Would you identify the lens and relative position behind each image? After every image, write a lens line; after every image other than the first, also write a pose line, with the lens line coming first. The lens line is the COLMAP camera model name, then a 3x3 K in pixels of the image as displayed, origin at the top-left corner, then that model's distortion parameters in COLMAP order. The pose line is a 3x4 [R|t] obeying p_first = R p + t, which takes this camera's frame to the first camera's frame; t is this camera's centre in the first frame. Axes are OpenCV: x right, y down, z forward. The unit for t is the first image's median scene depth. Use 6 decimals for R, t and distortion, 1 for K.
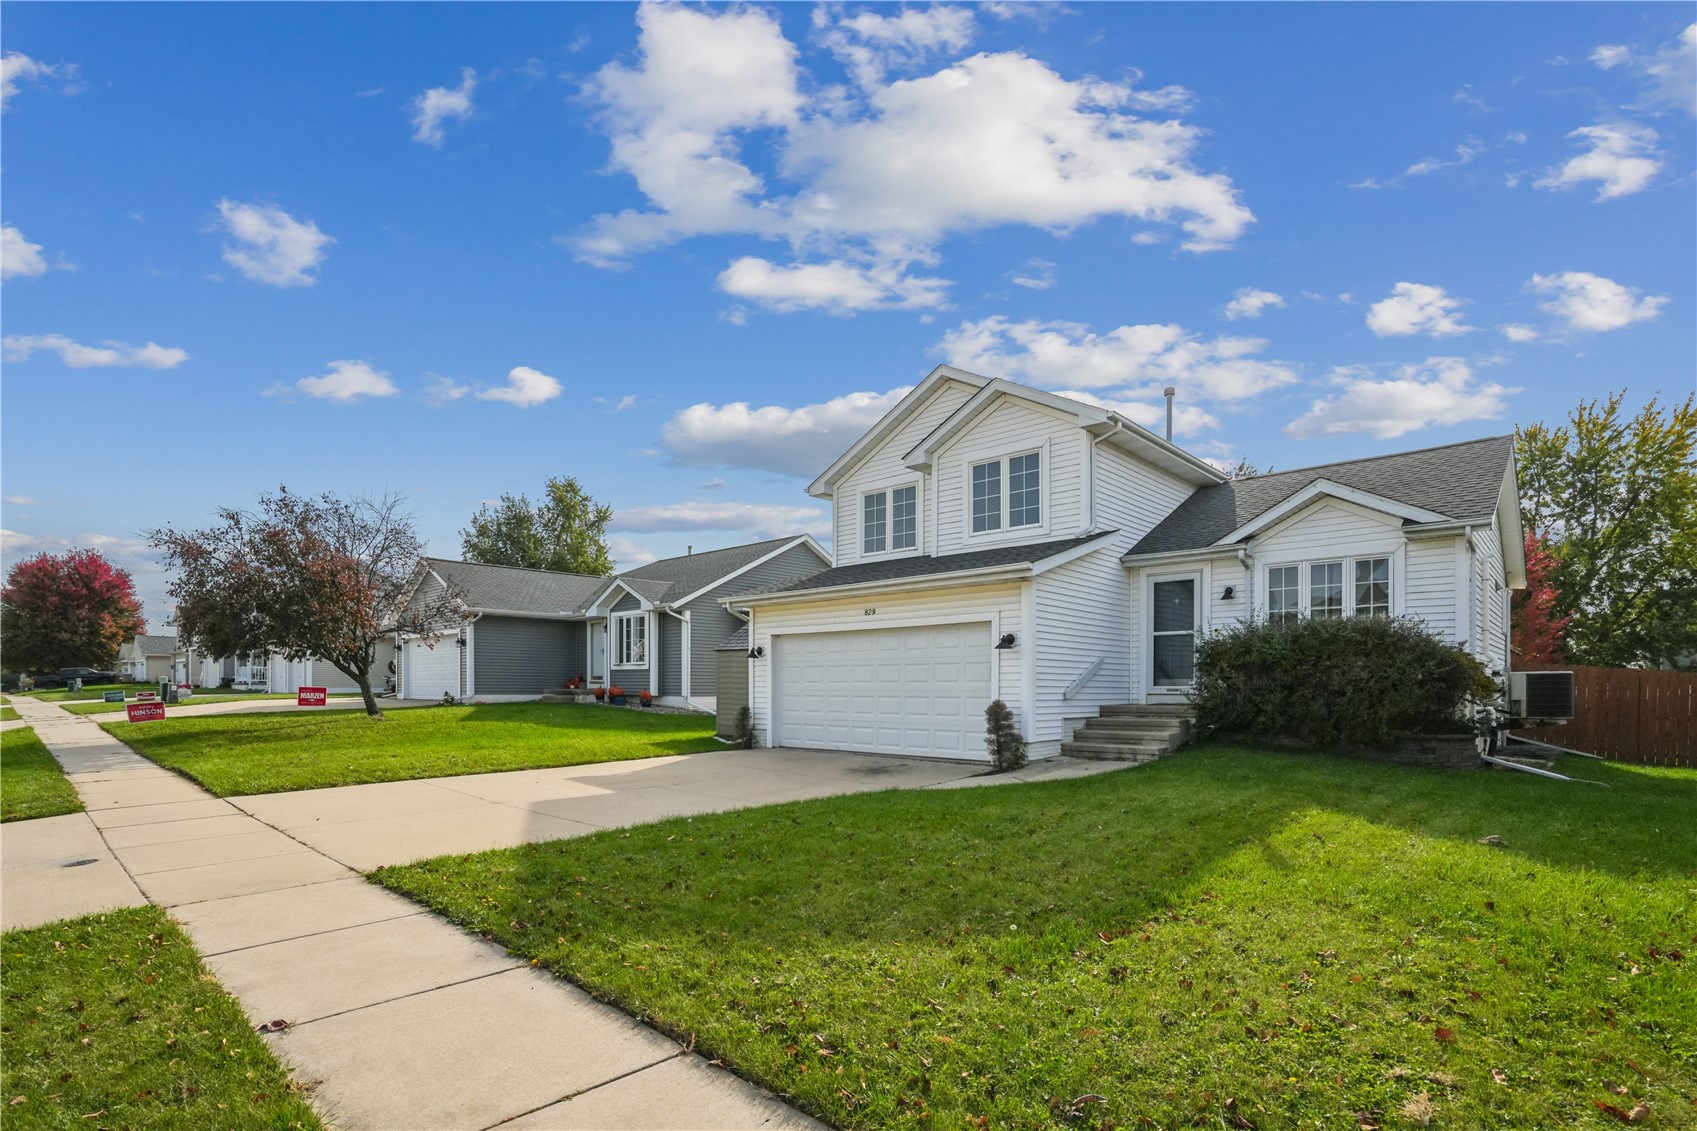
lens RADIAL K [[789.9, 0, 847.2], [0, 789.9, 559.8], [0, 0, 1]] dist [-0.000195, -0.000165]
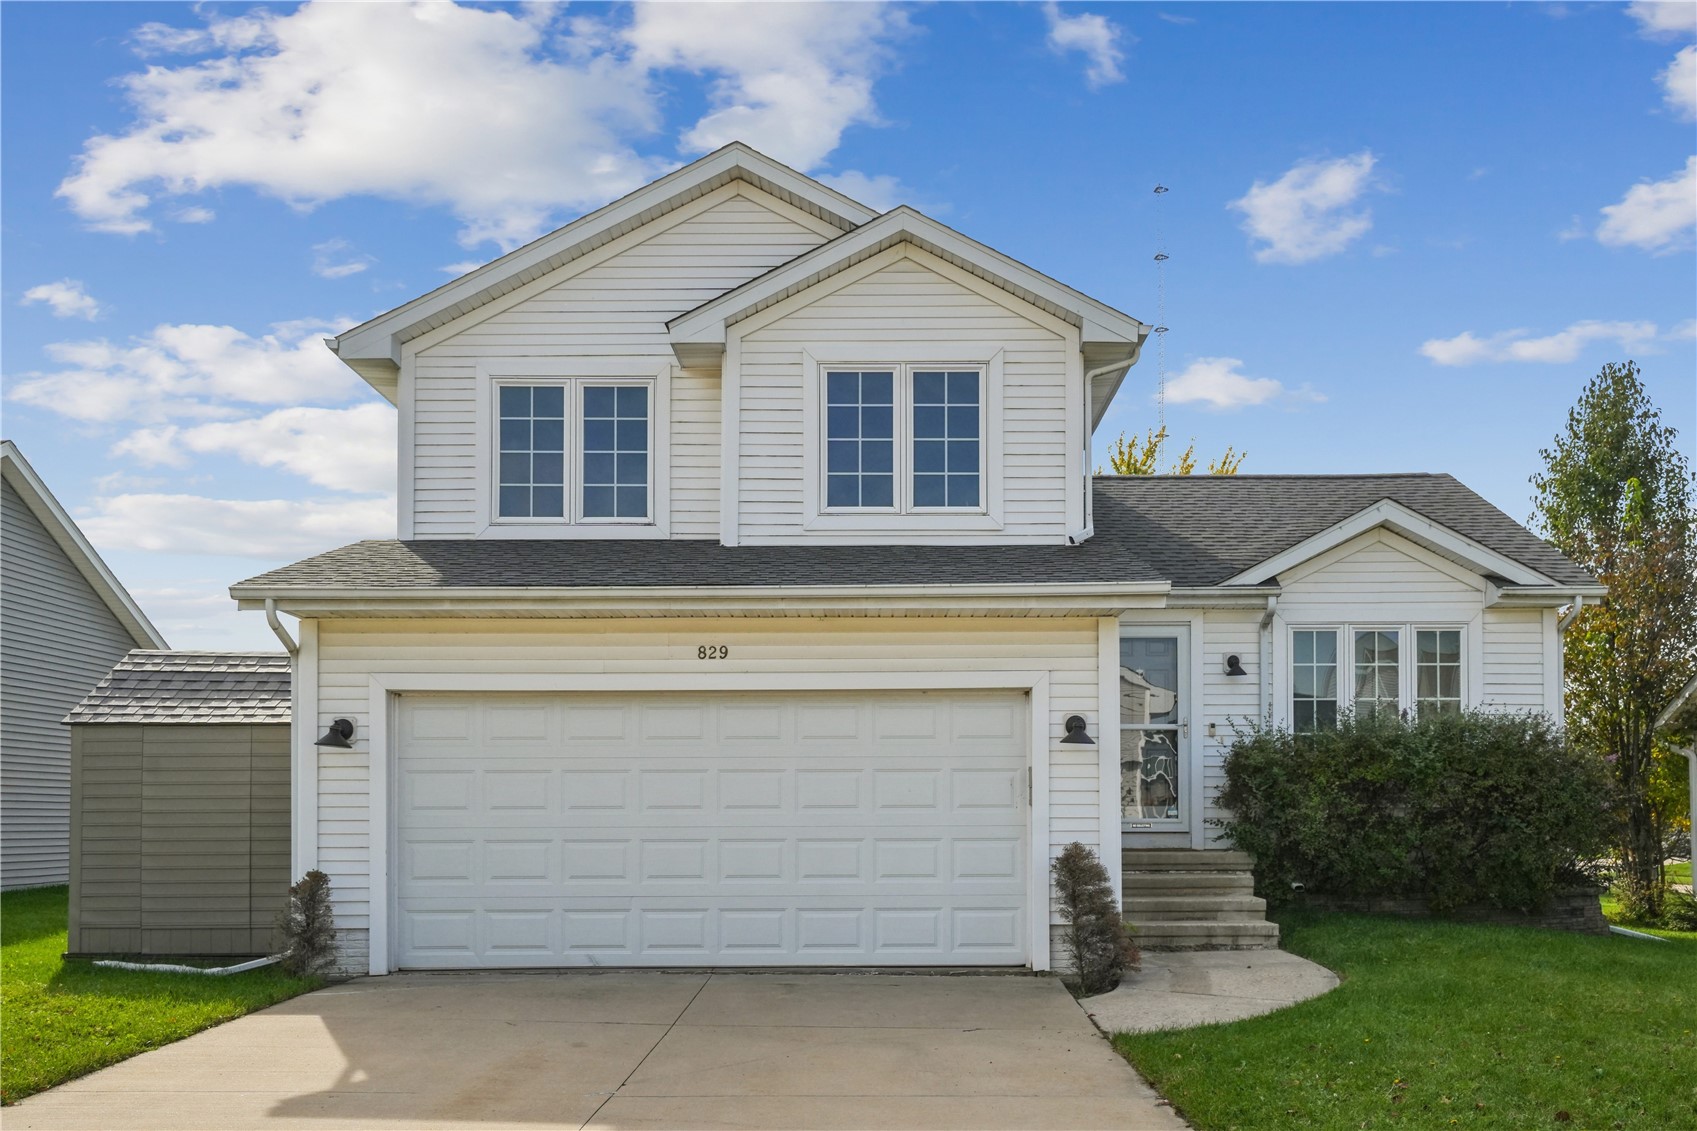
lens RADIAL K [[1533.7, 0, 848.5], [0, 1533.7, 565.5], [0, 0, 1]] dist [-0.000567, 0.000520]
pose [[0.752948, 0.111478, 0.648569, -0.467258], [-0.102180, 0.993399, -0.052124, 0.052917], [-0.650098, -0.027025, 0.759369, 0.280556]]
